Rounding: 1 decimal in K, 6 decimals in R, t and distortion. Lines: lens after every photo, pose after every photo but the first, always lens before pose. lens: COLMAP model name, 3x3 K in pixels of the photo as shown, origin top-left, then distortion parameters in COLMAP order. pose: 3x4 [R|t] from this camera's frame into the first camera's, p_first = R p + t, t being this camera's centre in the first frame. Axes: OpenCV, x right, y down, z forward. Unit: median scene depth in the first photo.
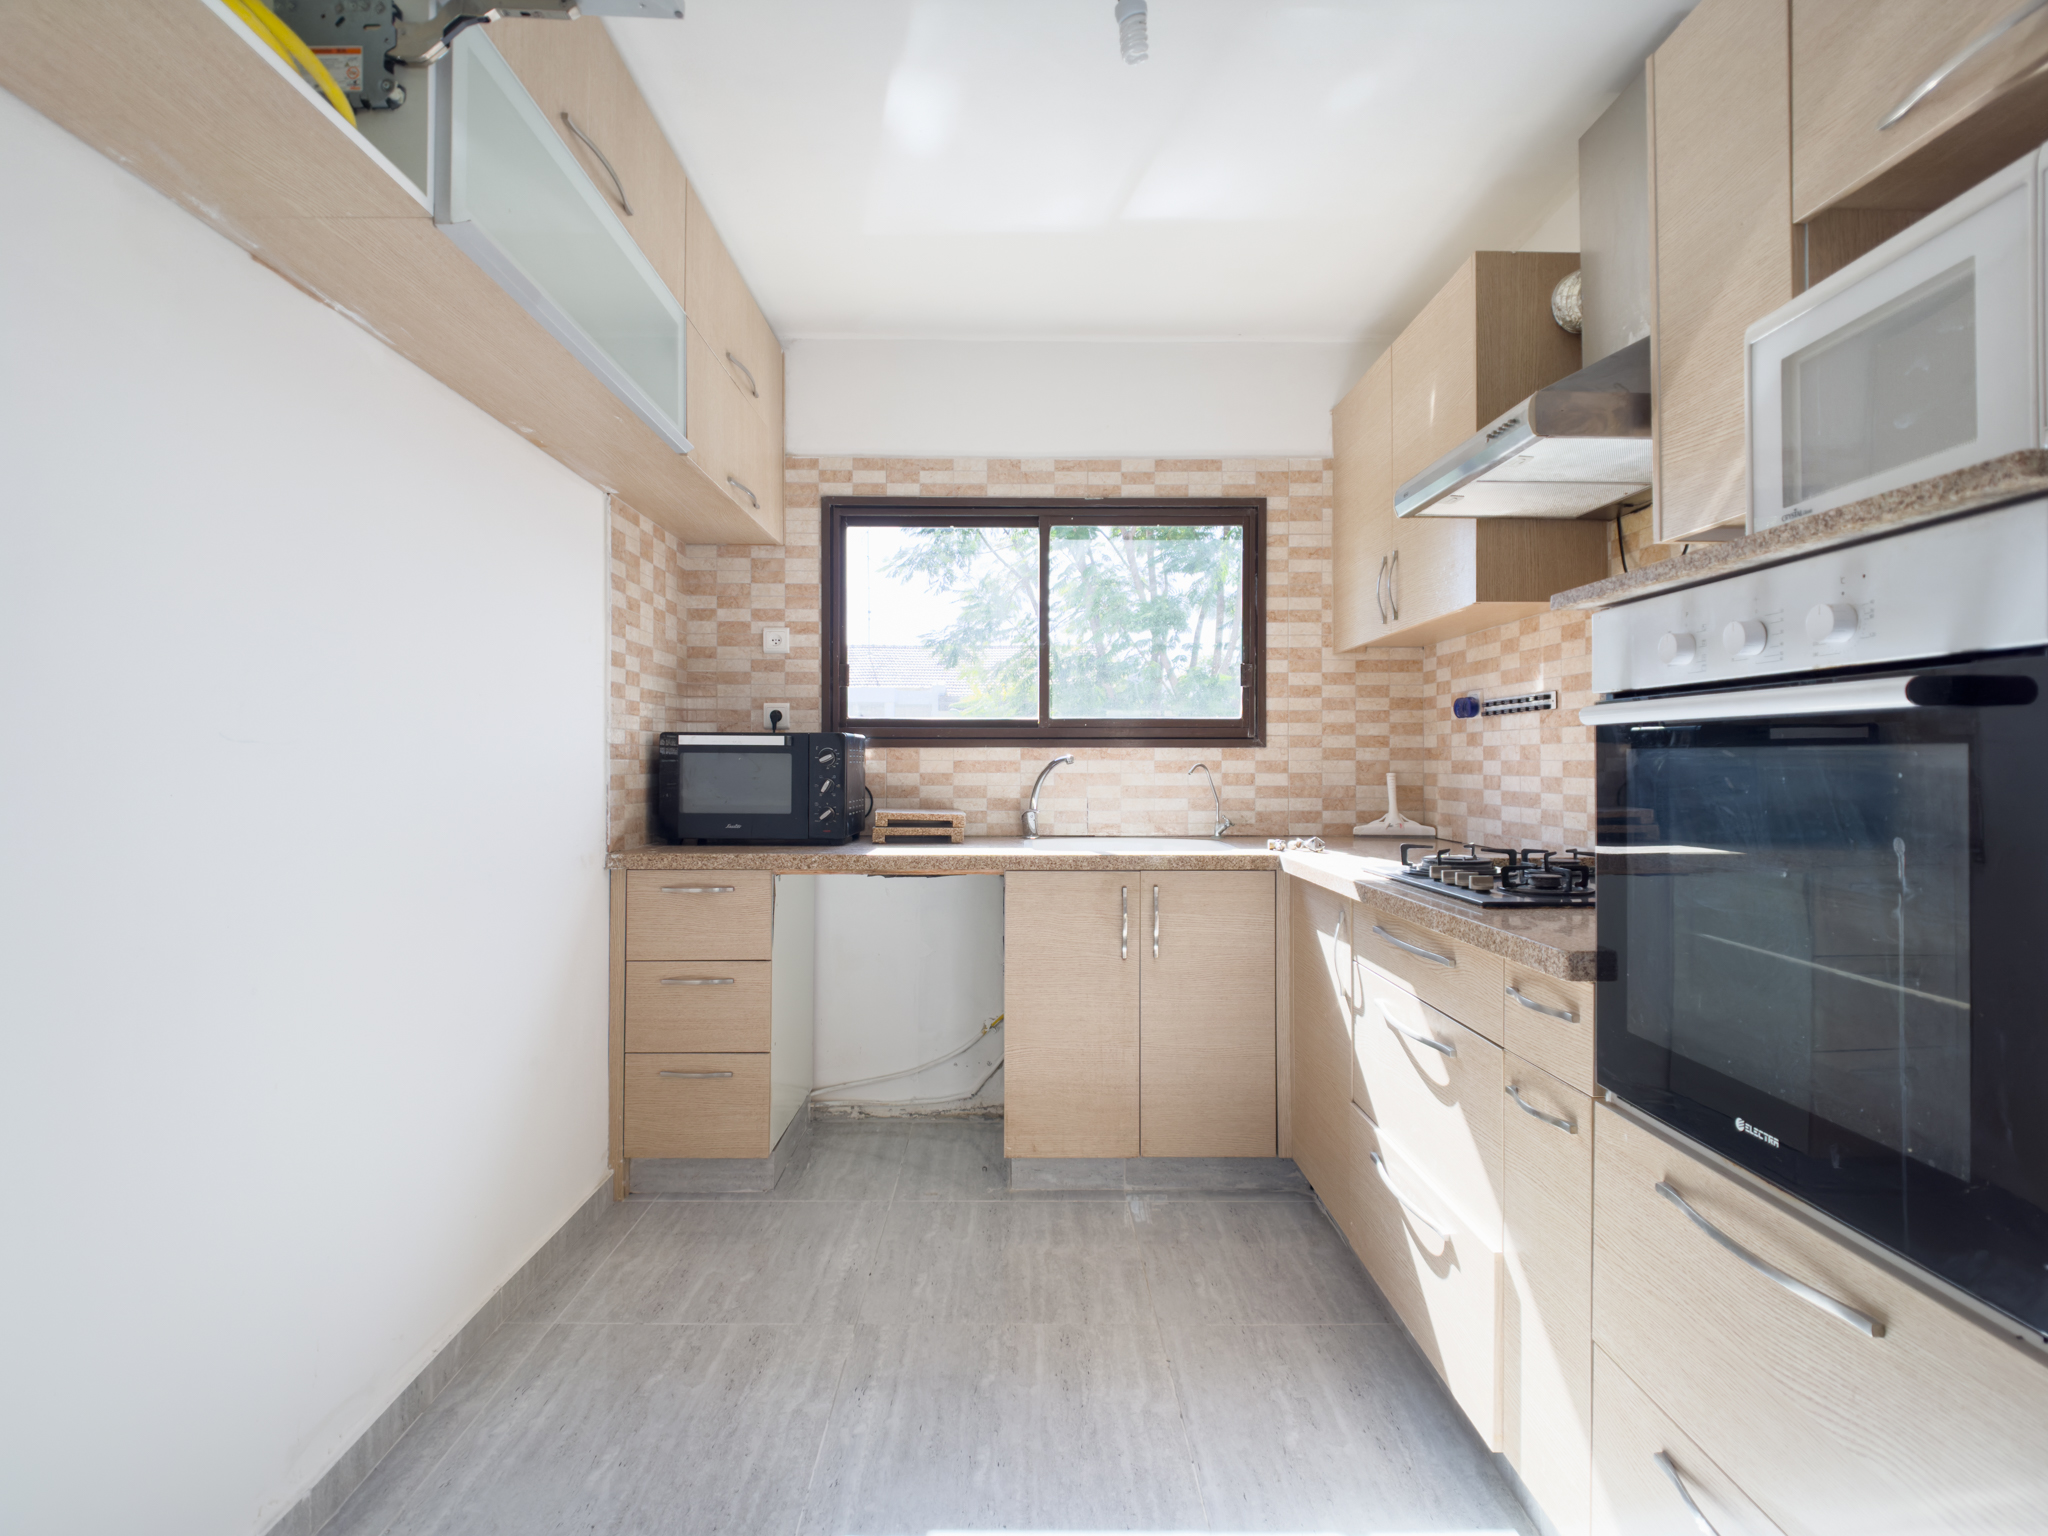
lens RADIAL K [[1045.1, 0, 1022.6], [0, 1045.1, 759.8], [0, 0, 1]] dist [0.017099, -0.024234]
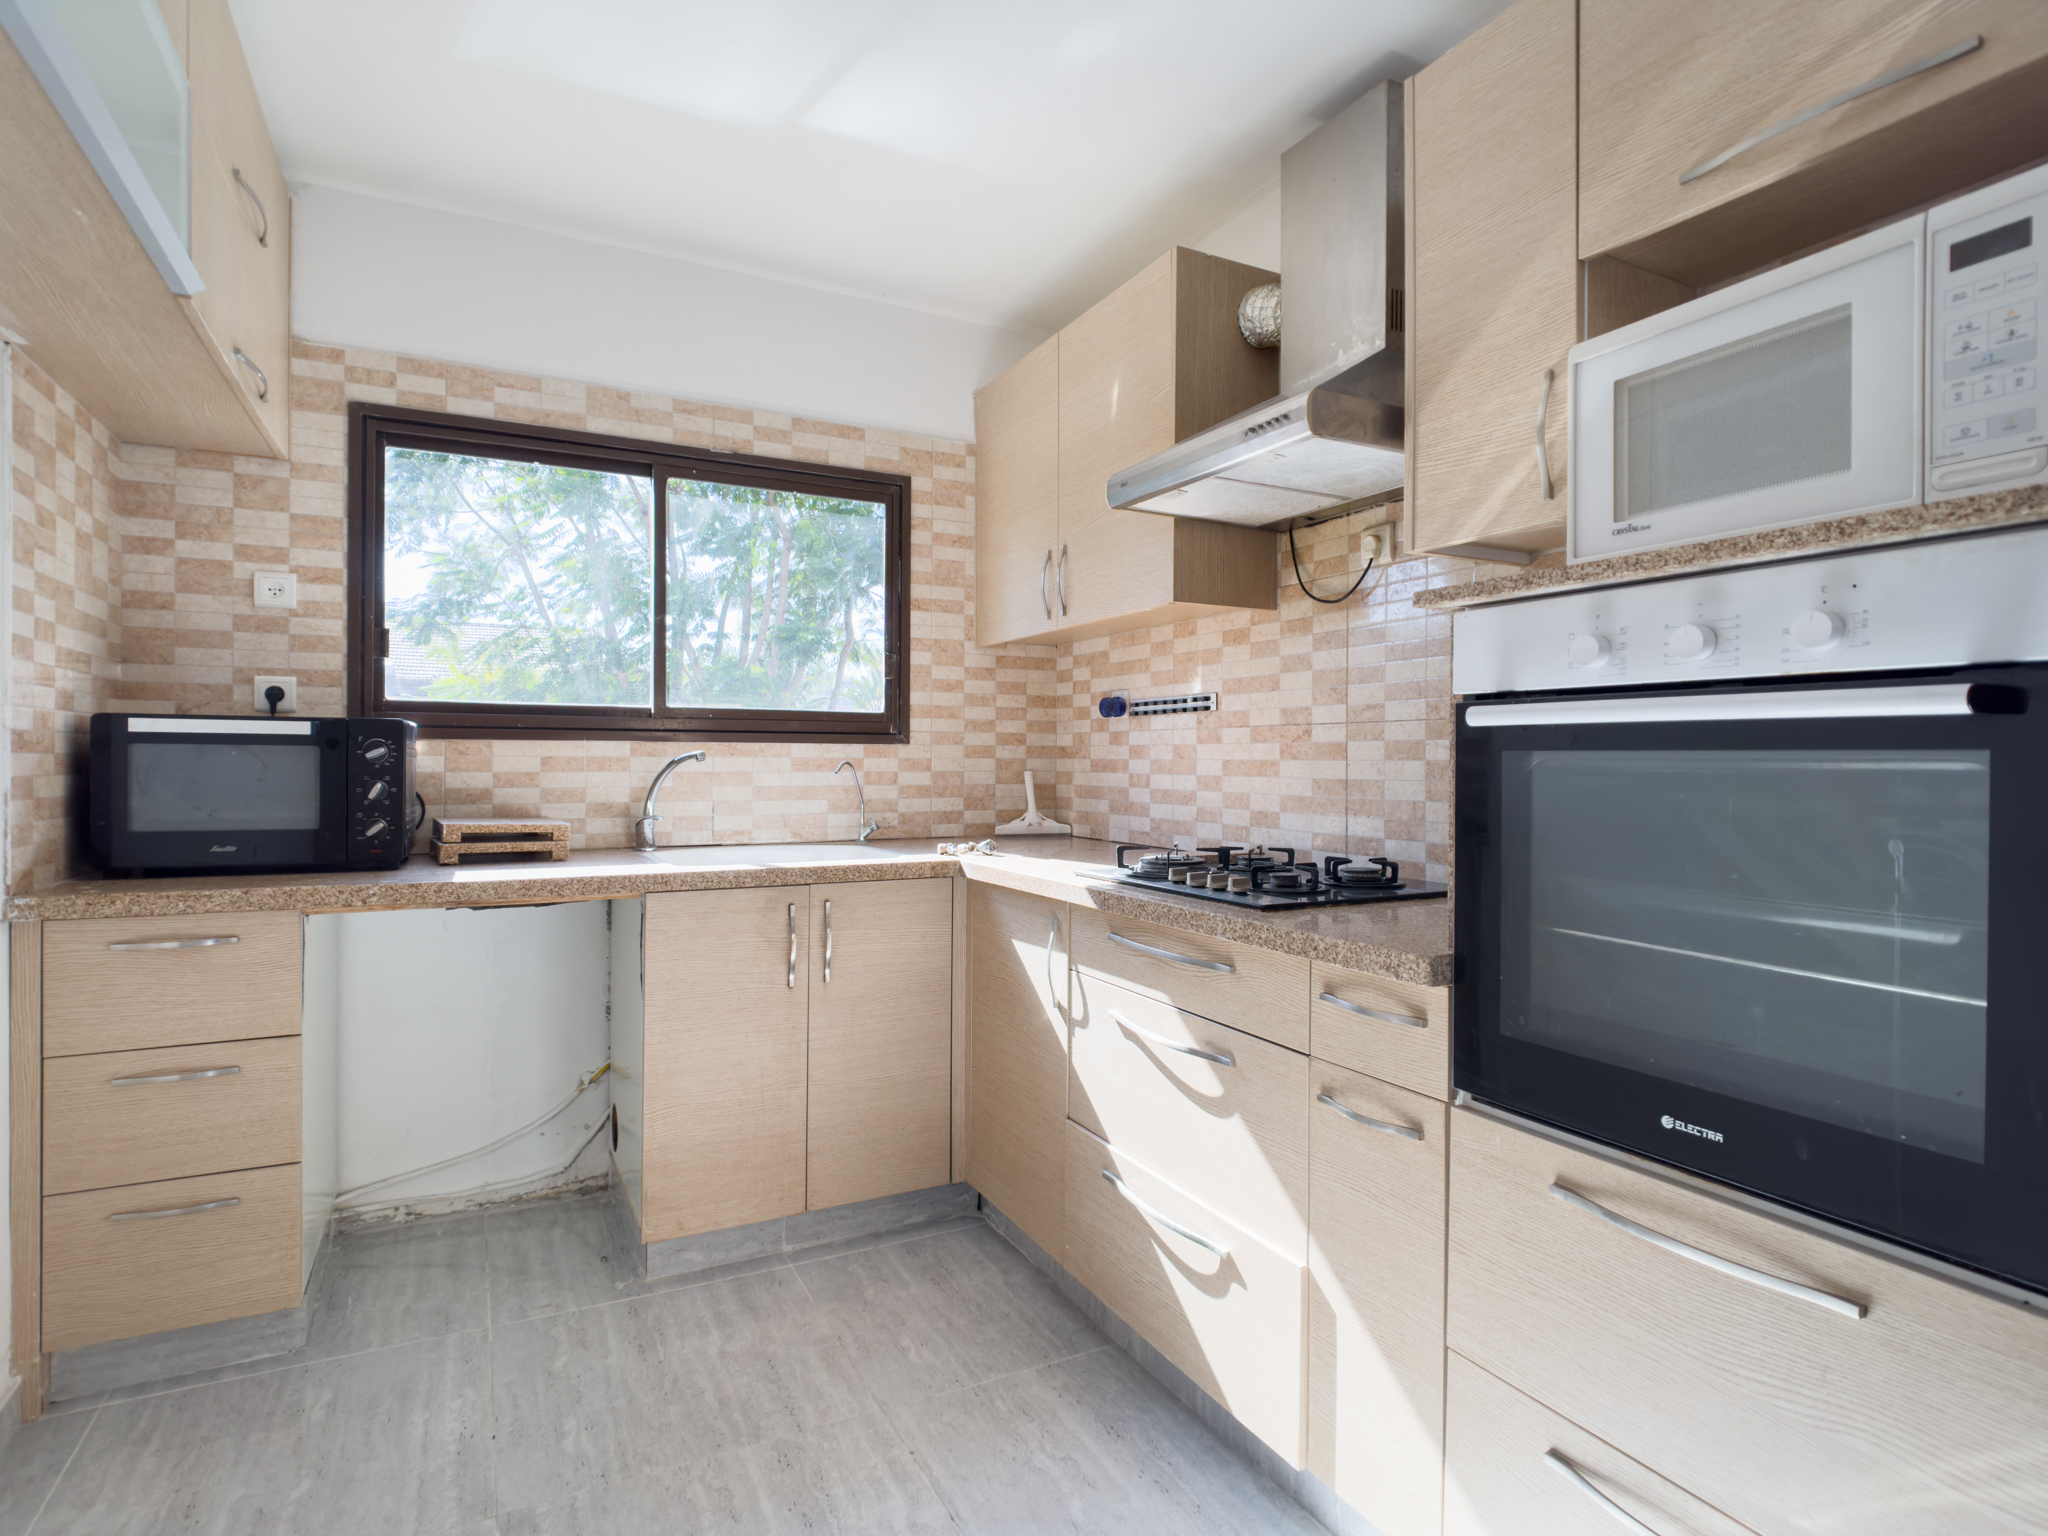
lens RADIAL K [[1054.9, 0, 1024.0], [0, 1054.9, 768.0], [0, 0, 1]] dist [0.005886, -0.017205]
pose [[0.893226, 0.000060, 0.449609, -0.105634], [-0.005129, 0.999936, 0.010056, -0.000623], [-0.449580, -0.011288, 0.893169, 0.118354]]
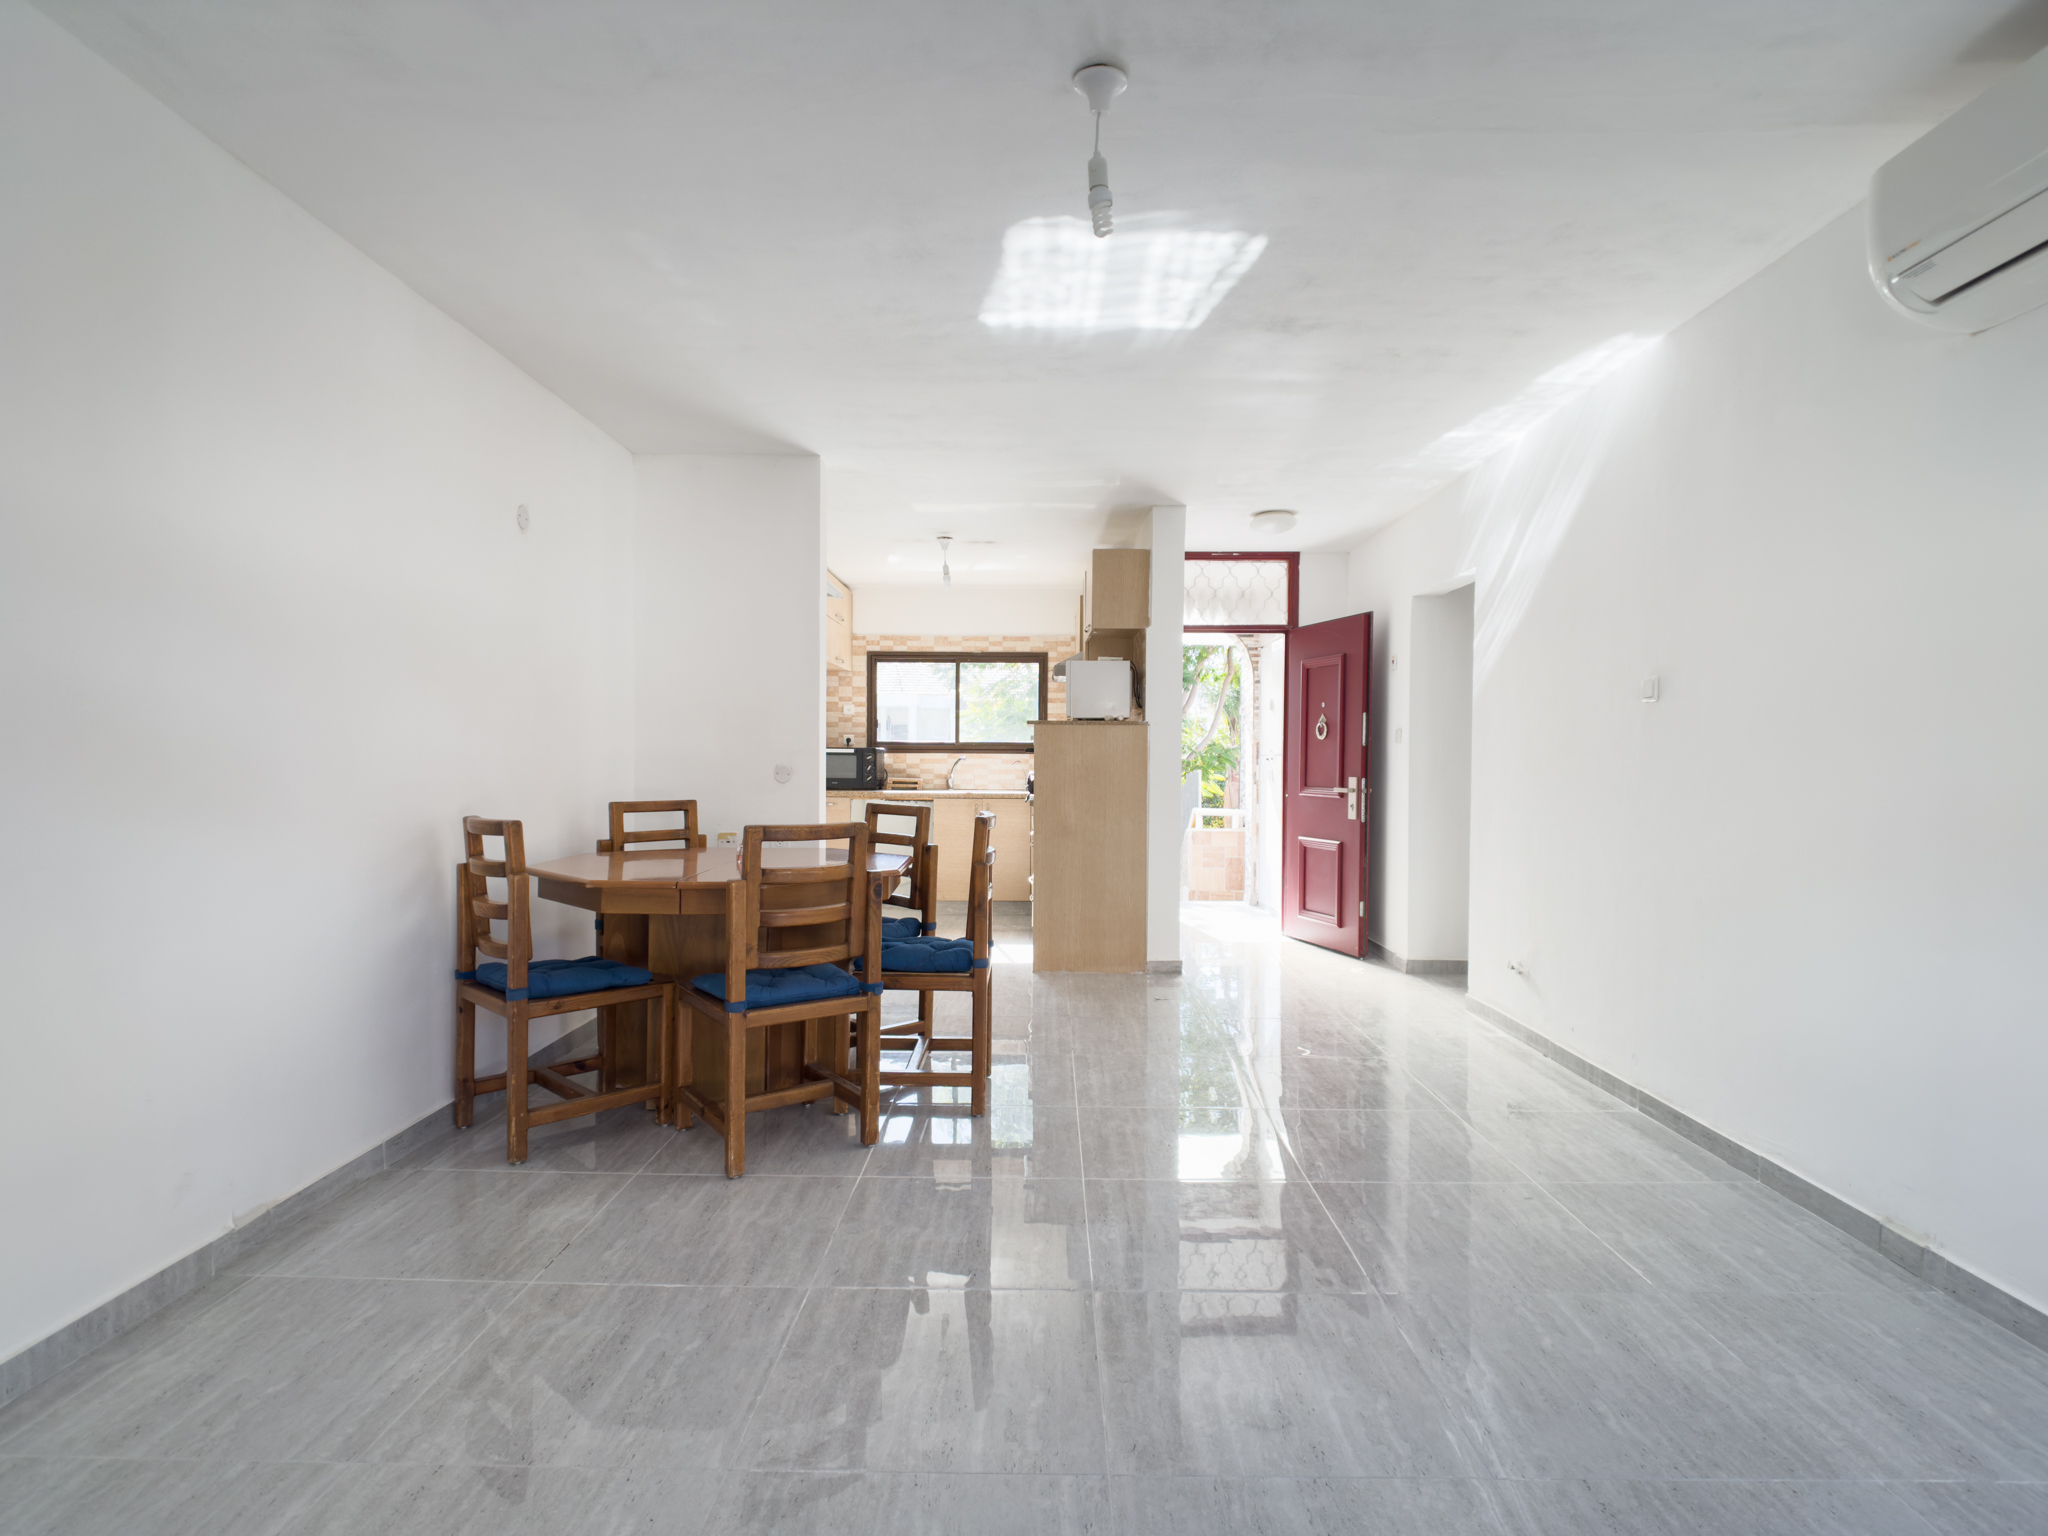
lens RADIAL K [[1054.9, 0, 1024.0], [0, 1054.9, 768.0], [0, 0, 1]] dist [0.005886, -0.017205]
pose [[0.999657, 0.005894, -0.025499, 0.256704], [-0.005672, 0.999946, 0.008763, -0.000331], [0.025549, -0.008615, 0.999636, -1.566963]]
